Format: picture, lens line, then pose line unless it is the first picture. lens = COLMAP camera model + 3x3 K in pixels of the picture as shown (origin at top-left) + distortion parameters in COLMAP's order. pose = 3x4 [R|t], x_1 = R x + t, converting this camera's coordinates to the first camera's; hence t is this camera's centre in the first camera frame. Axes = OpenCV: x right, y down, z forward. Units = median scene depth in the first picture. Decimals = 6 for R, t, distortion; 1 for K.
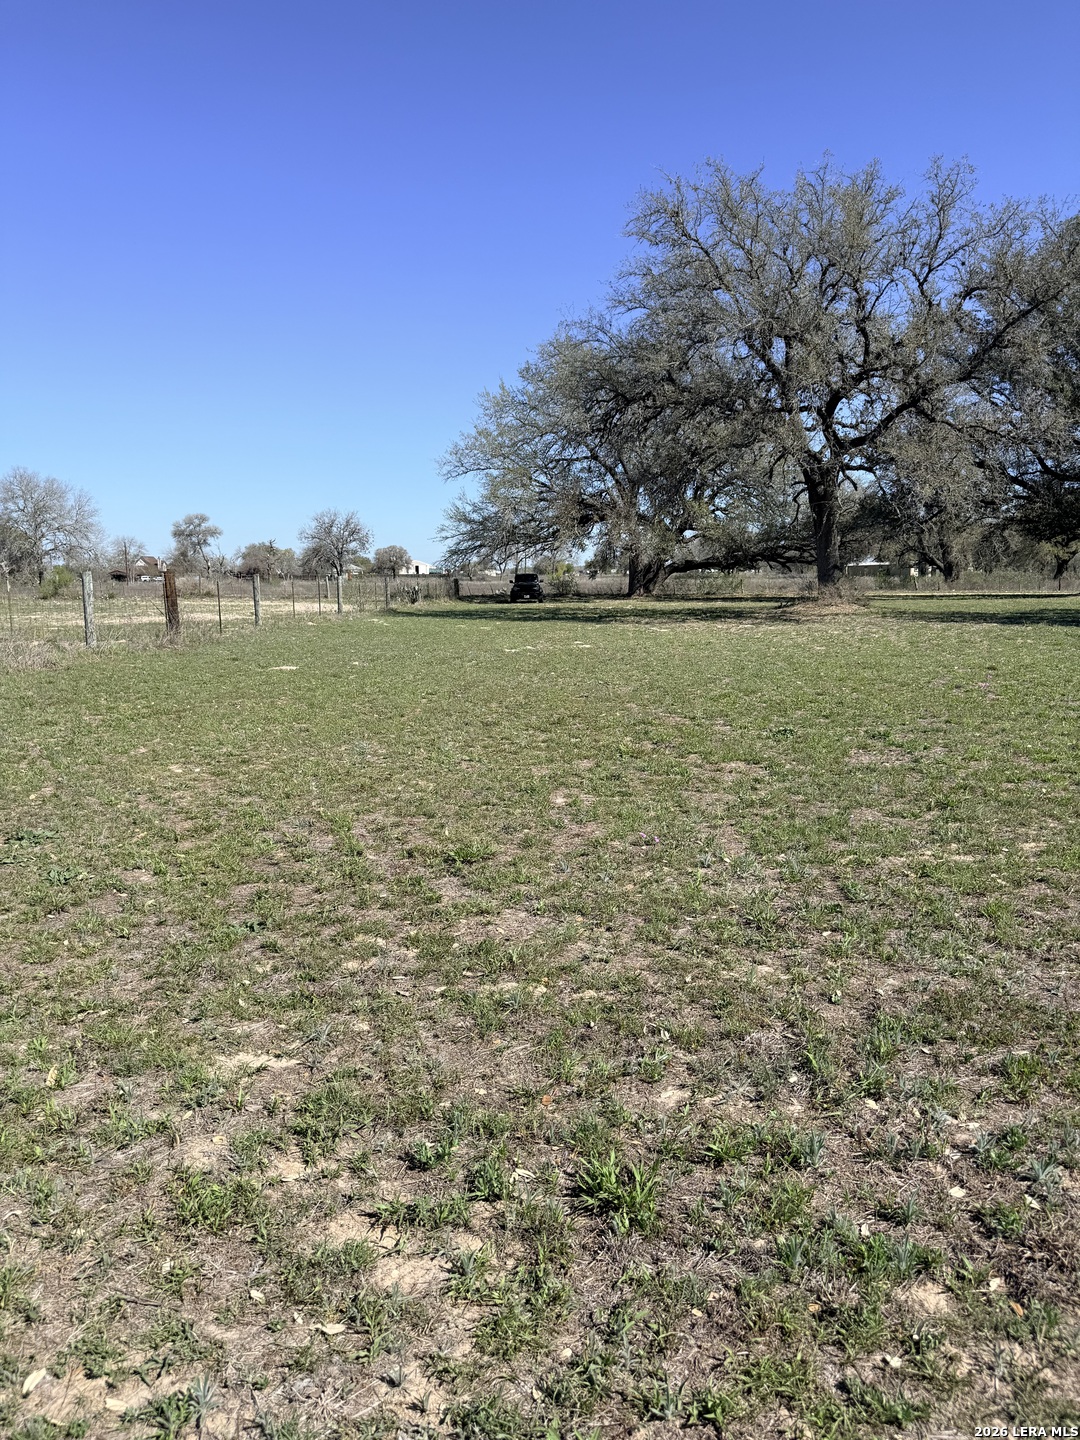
lens RADIAL K [[999.8, 0, 551.2], [0, 999.8, 749.6], [0, 0, 1]] dist [0.072808, -0.084472]
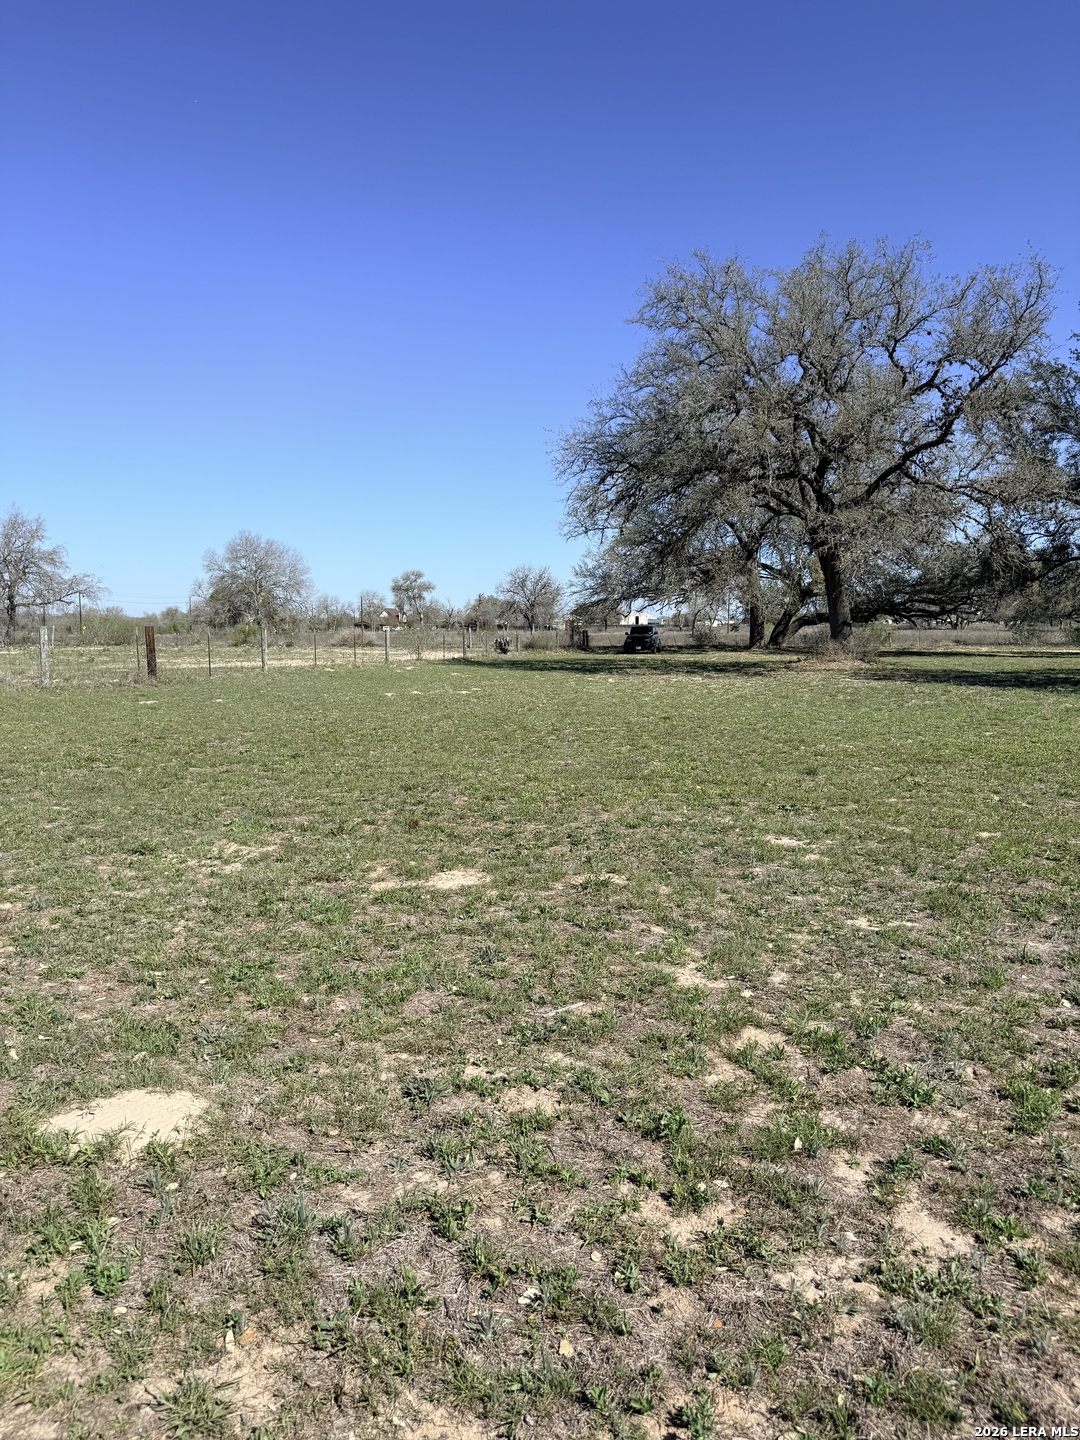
lens RADIAL K [[999.8, 0, 551.2], [0, 999.8, 749.6], [0, 0, 1]] dist [0.072808, -0.084472]
pose [[0.971203, 0.035271, -0.235629, 0.131884], [-0.046771, 0.997963, -0.043393, 0.002737], [0.233618, 0.053164, 0.970874, -0.030072]]
